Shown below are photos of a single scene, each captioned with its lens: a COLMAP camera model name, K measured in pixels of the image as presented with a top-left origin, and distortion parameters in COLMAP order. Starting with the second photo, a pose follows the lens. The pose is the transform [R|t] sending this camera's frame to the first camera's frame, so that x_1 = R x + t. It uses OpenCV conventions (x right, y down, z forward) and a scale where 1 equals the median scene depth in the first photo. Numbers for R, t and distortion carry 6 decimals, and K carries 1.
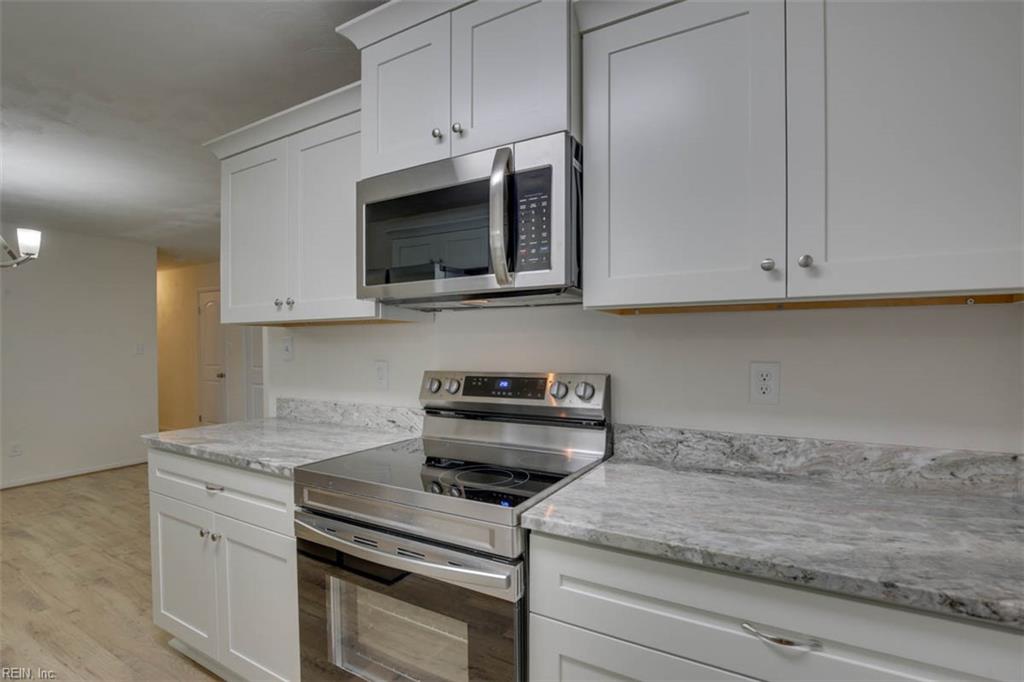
lens RADIAL K [[477.5, 0, 508.6], [0, 477.5, 351.6], [0, 0, 1]] dist [-0.024482, 0.000528]
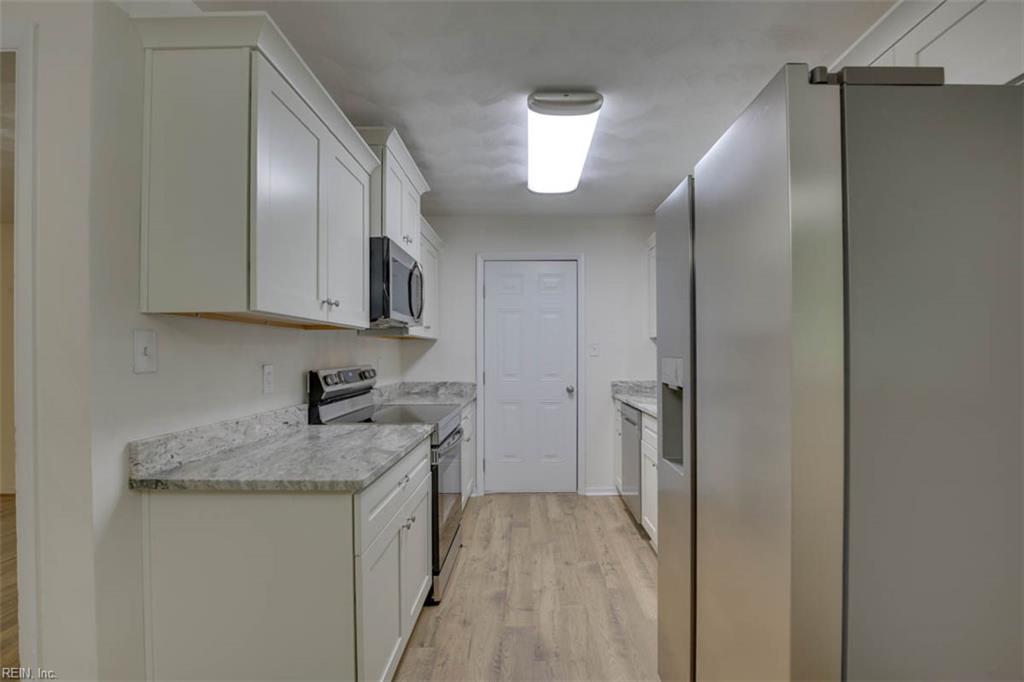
lens RADIAL K [[490.8, 0, 528.7], [0, 490.8, 342.4], [0, 0, 1]] dist [-0.029185, 0.000427]
pose [[-0.497378, 0.017009, 0.867367, -1.291620], [0.003503, 0.999839, -0.017598, -0.004014], [-0.867527, -0.005714, -0.497358, 0.984115]]
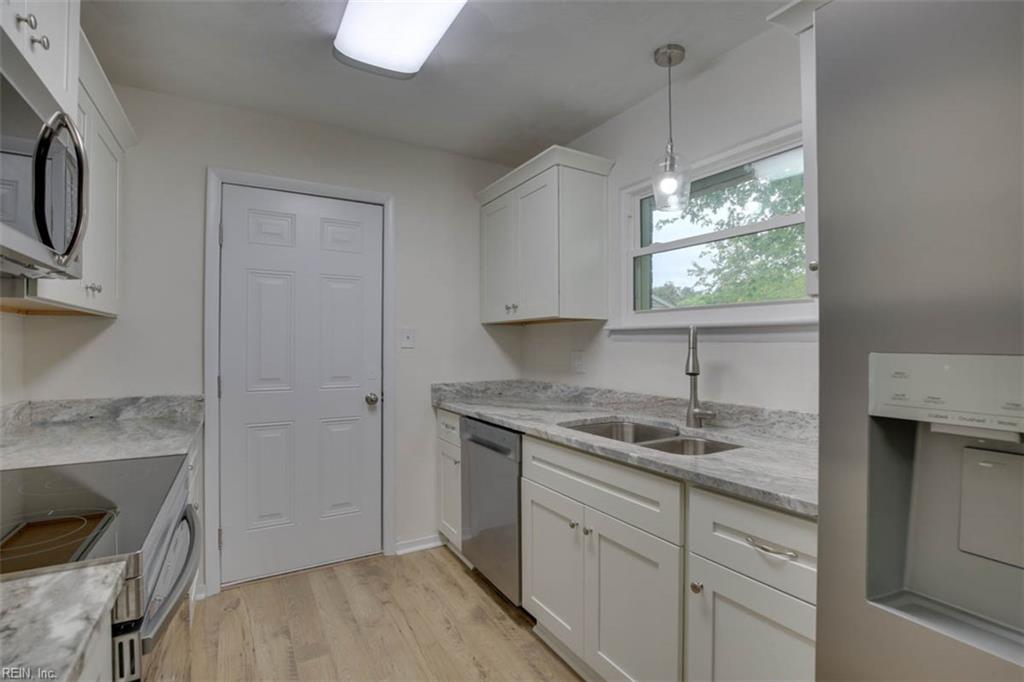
lens RADIAL K [[474.3, 0, 512.0], [0, 474.3, 341.0], [0, 0, 1]] dist [-0.020092, 0.000101]
pose [[-0.868252, 0.003307, 0.496112, -0.657446], [-0.000033, 0.999977, -0.006723, 0.004927], [-0.496123, -0.005853, -0.868233, 0.780221]]
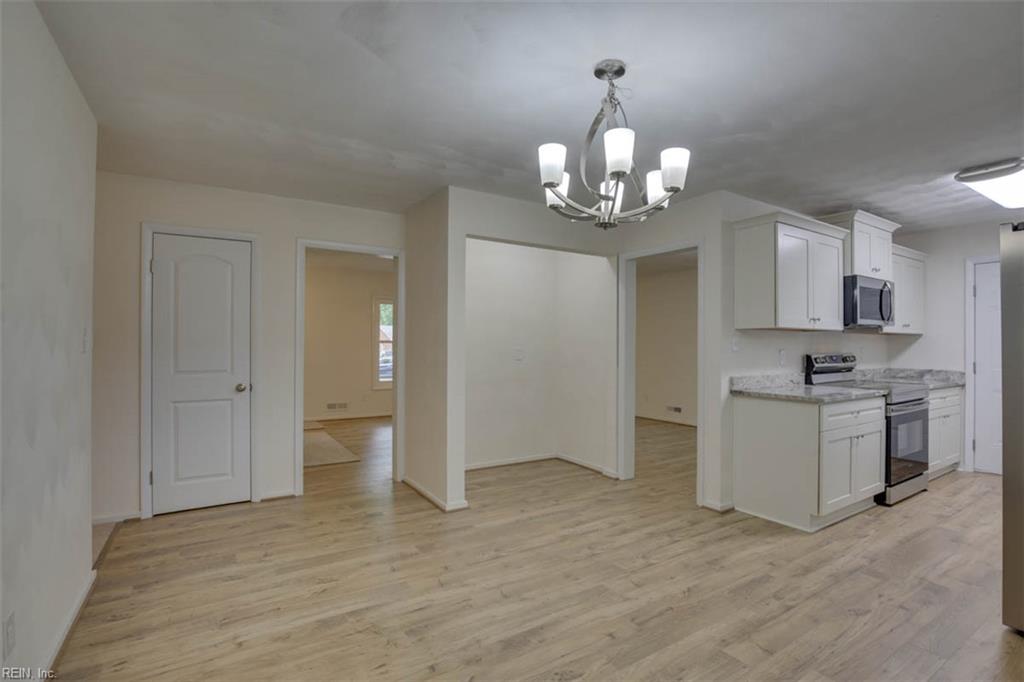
lens RADIAL K [[477.5, 0, 508.6], [0, 477.5, 351.6], [0, 0, 1]] dist [-0.024482, 0.000528]
pose [[0.473416, -0.013792, 0.880731, -2.291468], [-0.000569, 0.999872, 0.015963, -0.003152], [-0.880839, -0.008058, 0.473348, 1.017895]]
